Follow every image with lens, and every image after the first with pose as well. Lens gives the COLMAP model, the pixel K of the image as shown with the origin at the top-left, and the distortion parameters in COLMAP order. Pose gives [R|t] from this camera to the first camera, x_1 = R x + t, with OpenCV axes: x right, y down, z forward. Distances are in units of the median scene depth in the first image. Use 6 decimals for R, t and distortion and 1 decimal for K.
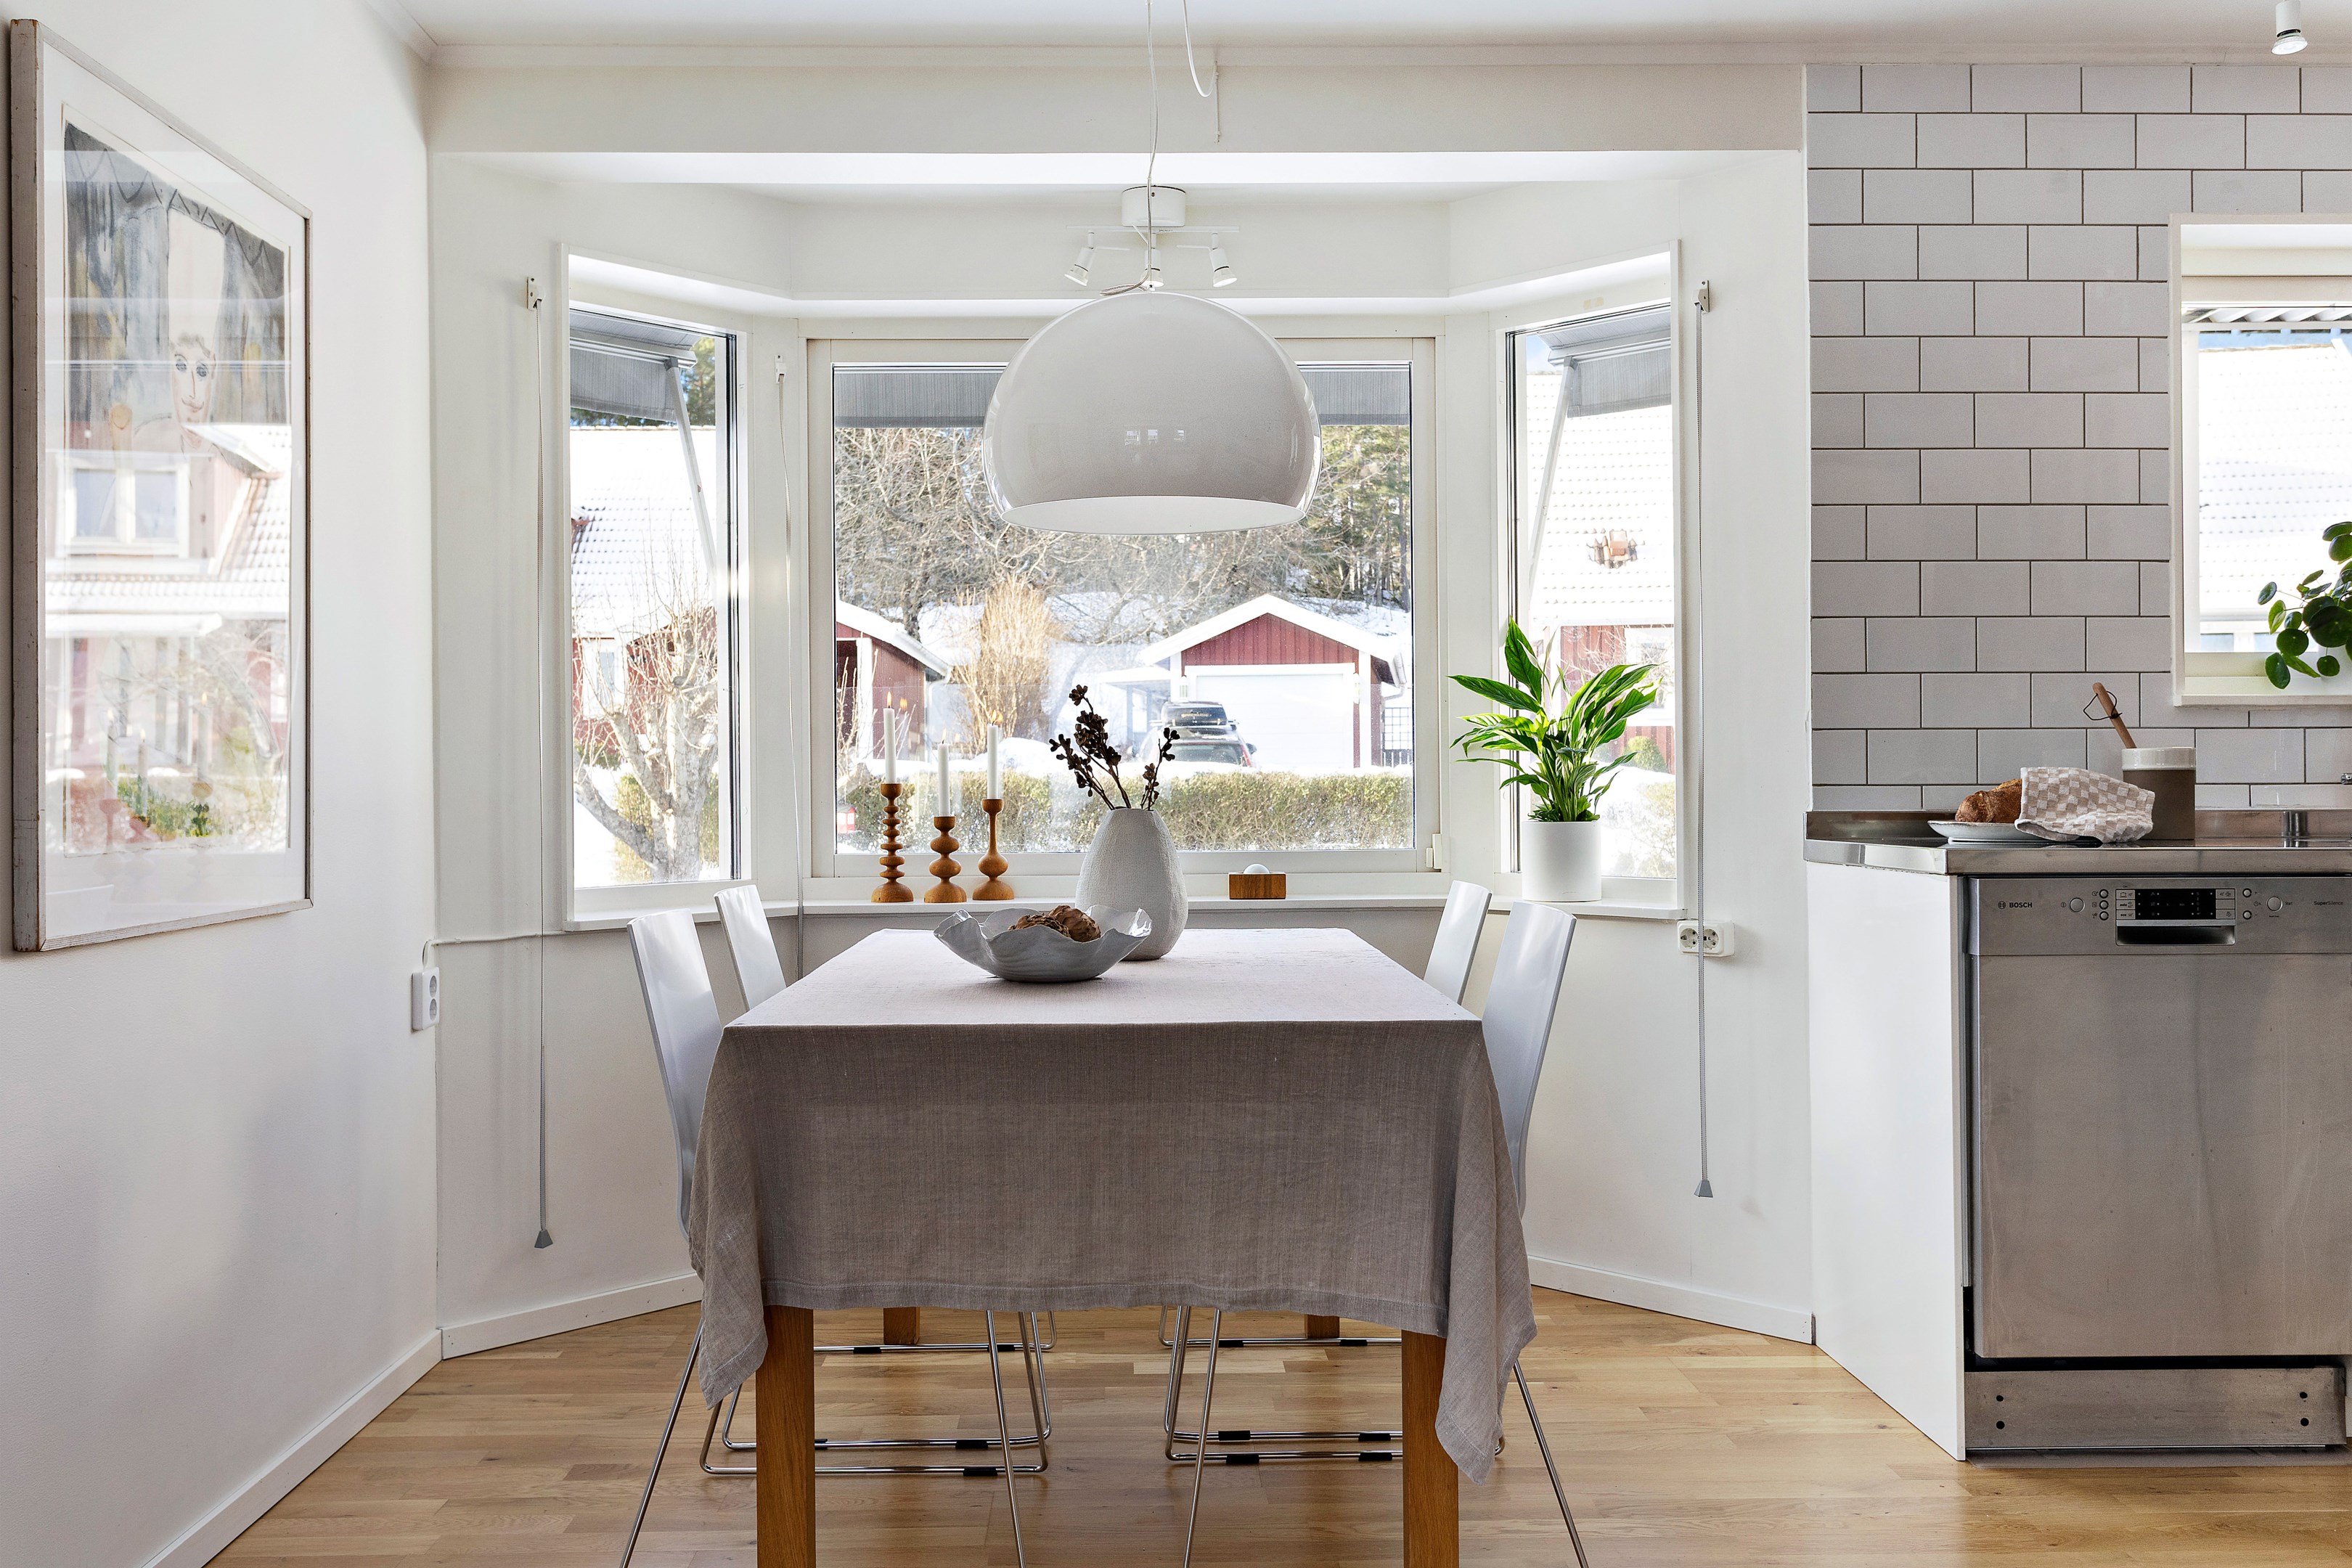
lens RADIAL K [[1991.1, 0, 1174.5], [0, 1991.1, 781.9], [0, 0, 1]] dist [-0.003428, -0.004910]
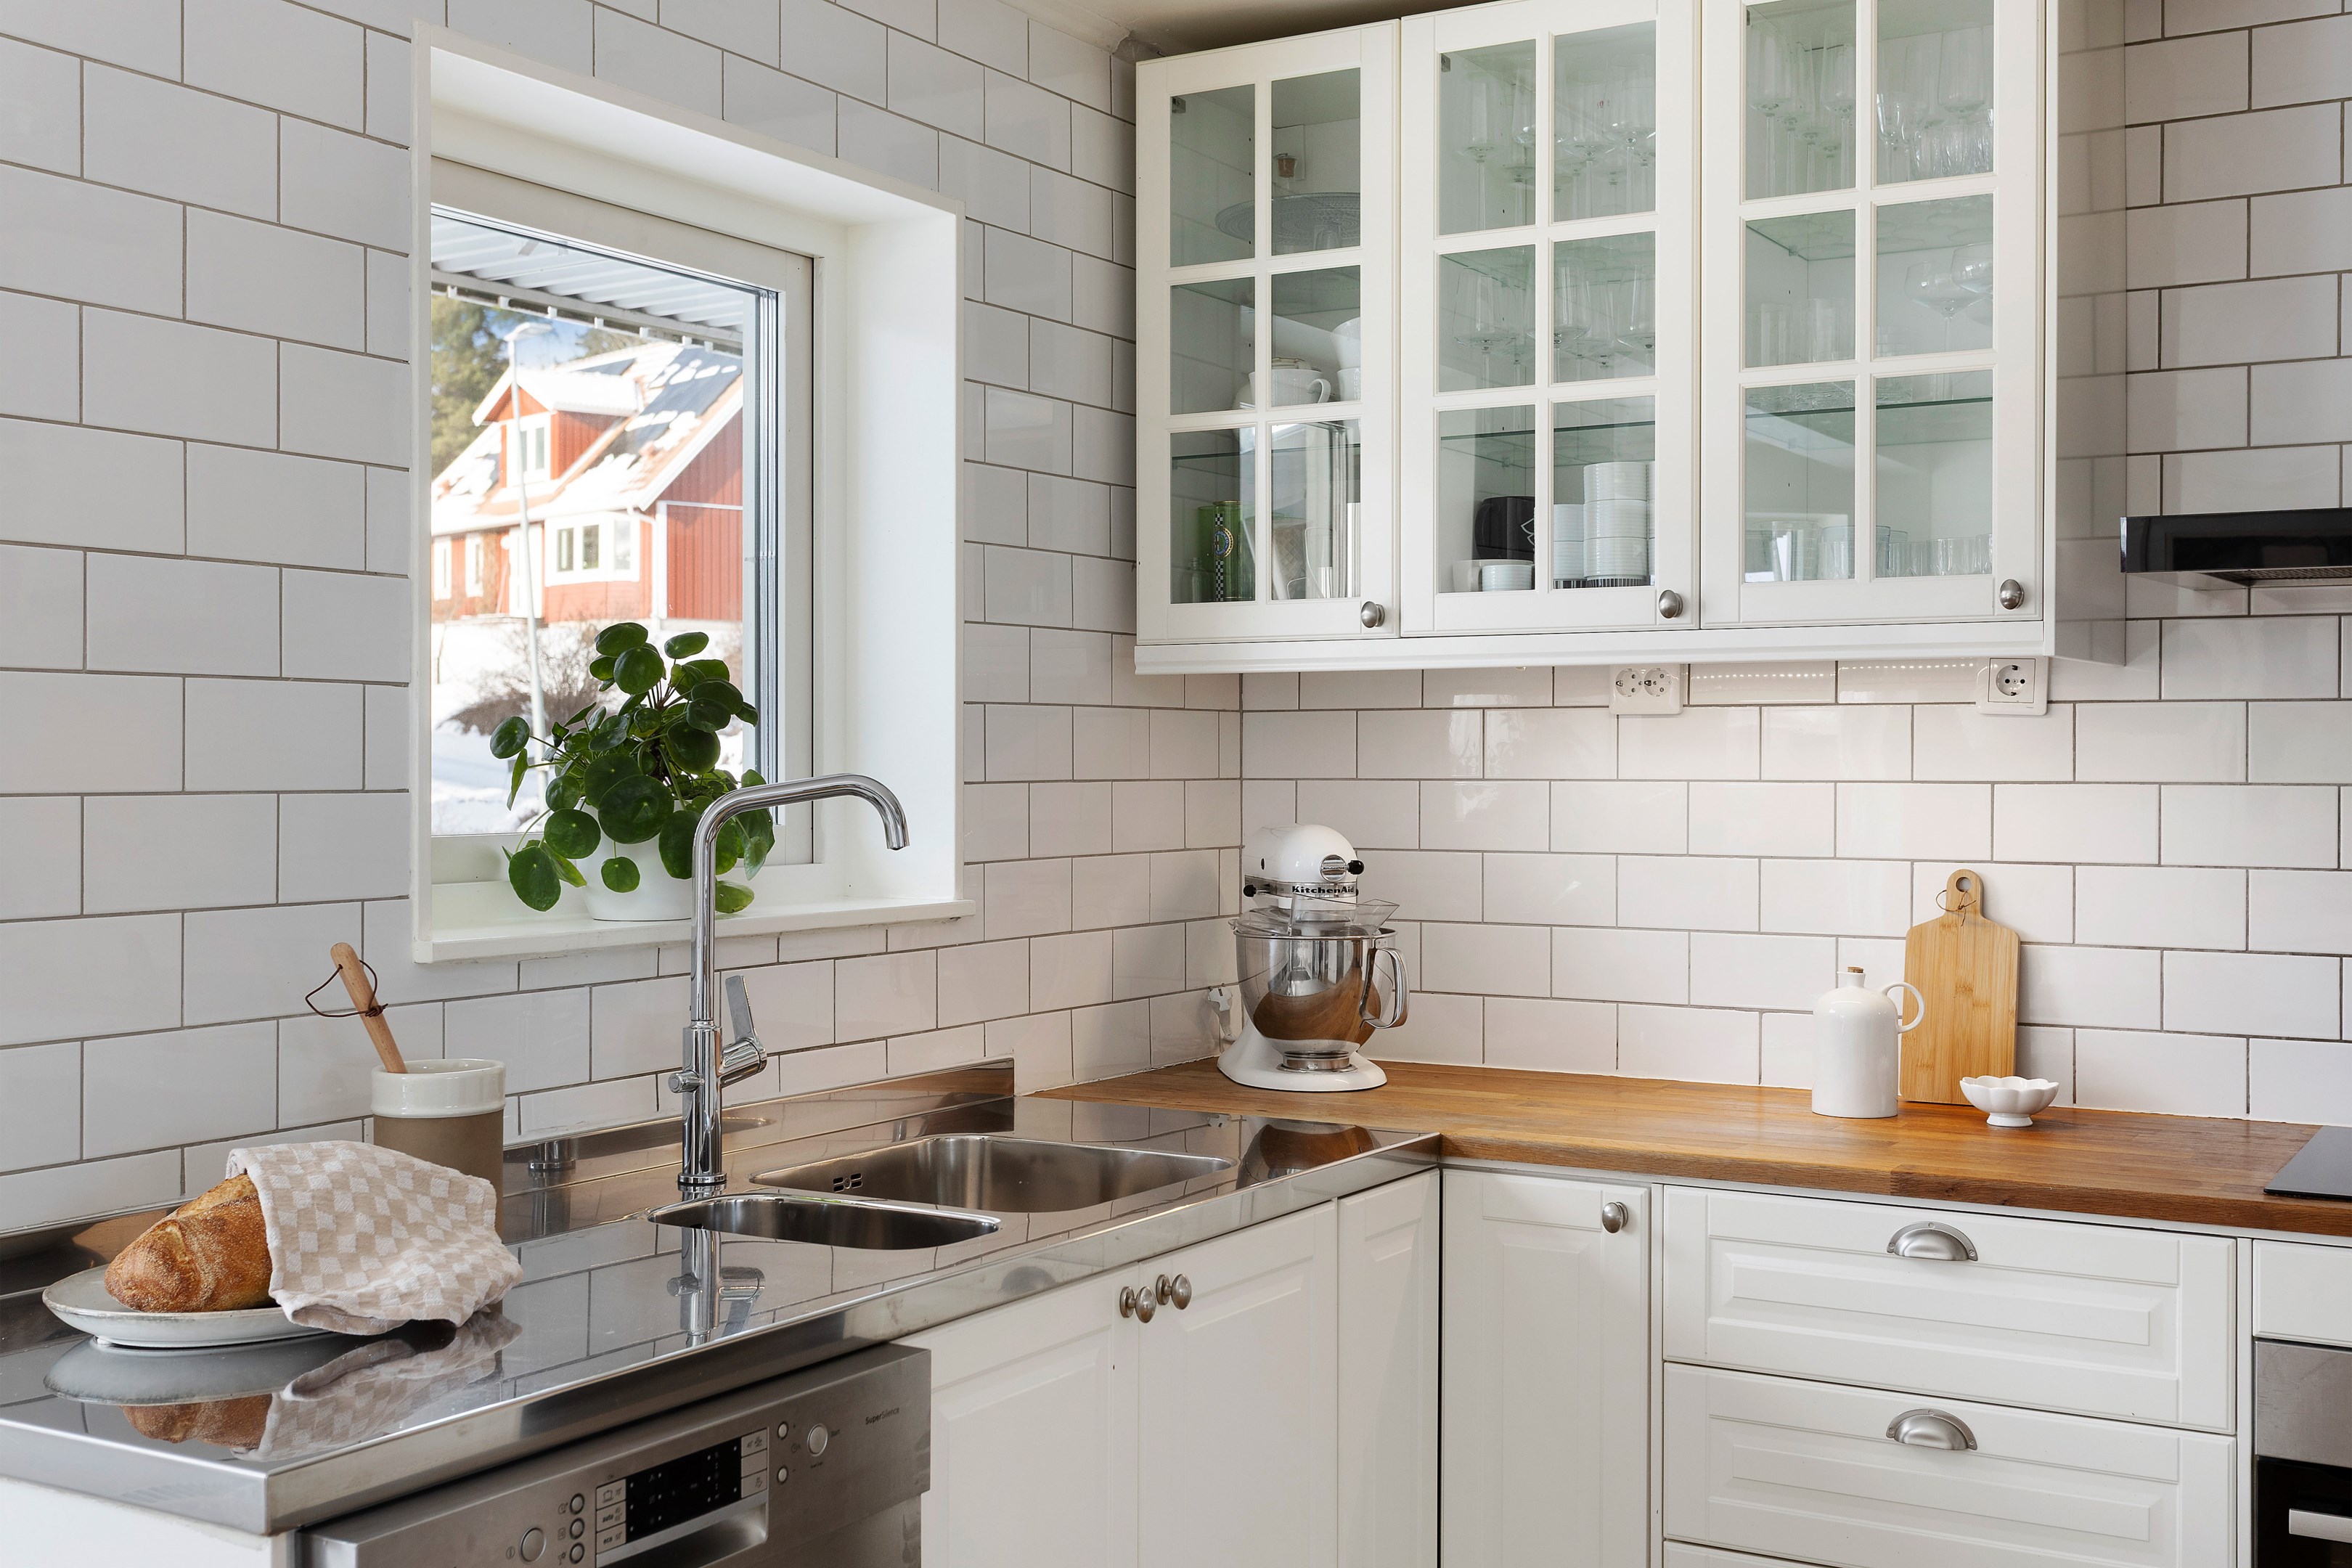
lens RADIAL K [[2600.8, 0, 1173.9], [0, 2600.8, 776.1], [0, 0, 1]] dist [0.026707, 0.000000]
pose [[0.549078, 0.003279, 0.835765, 0.042243], [-0.006718, 0.999977, 0.000491, -0.097469], [-0.835744, -0.005884, 0.549088, 0.501636]]
